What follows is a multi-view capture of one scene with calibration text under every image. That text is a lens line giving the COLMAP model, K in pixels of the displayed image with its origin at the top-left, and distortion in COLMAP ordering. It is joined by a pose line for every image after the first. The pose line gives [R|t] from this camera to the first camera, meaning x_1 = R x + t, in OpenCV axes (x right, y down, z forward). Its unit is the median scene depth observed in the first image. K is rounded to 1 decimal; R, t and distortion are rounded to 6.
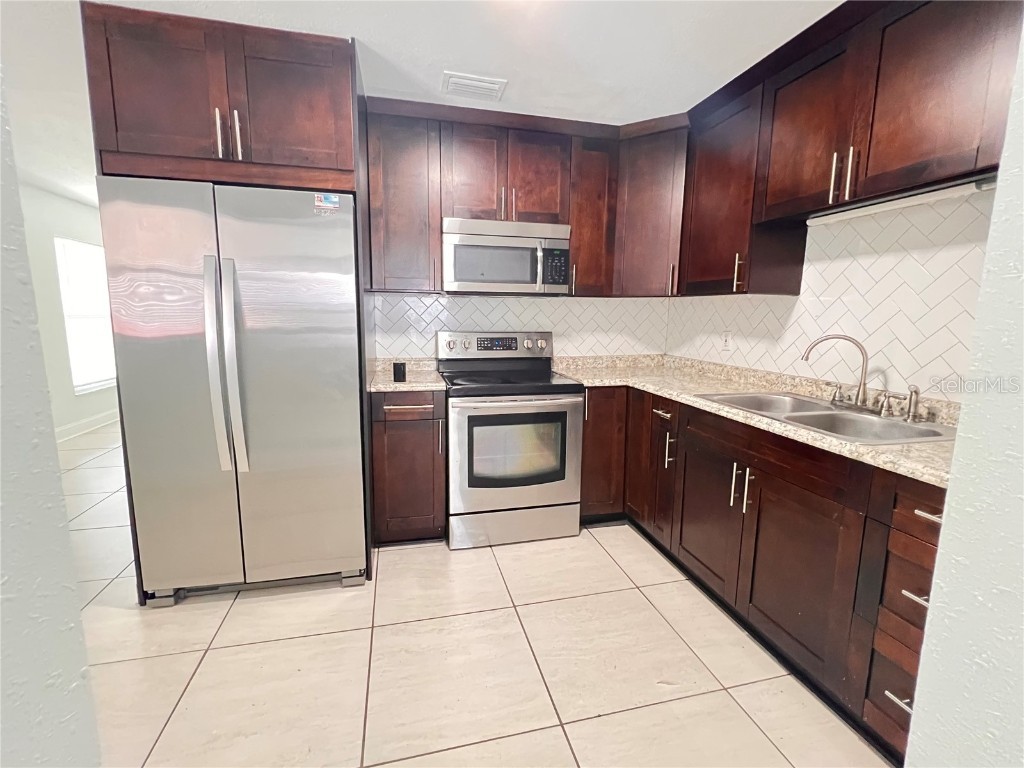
lens RADIAL K [[455.6, 0, 509.8], [0, 455.6, 381.9], [0, 0, 1]] dist [-0.001554, 0.000353]
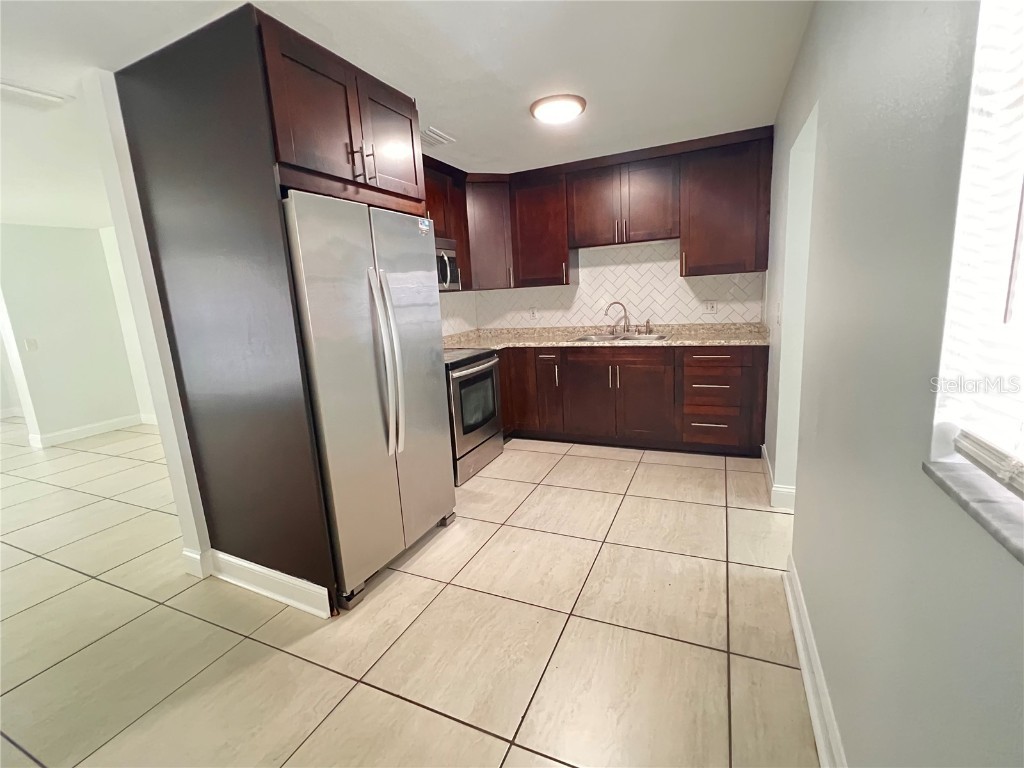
lens RADIAL K [[455.6, 0, 509.8], [0, 455.6, 381.9], [0, 0, 1]] dist [-0.001554, 0.000353]
pose [[0.618482, -0.197586, 0.760552, -0.975803], [0.185435, 0.977235, 0.103082, -0.036030], [-0.763606, 0.077279, 0.641042, 0.016381]]
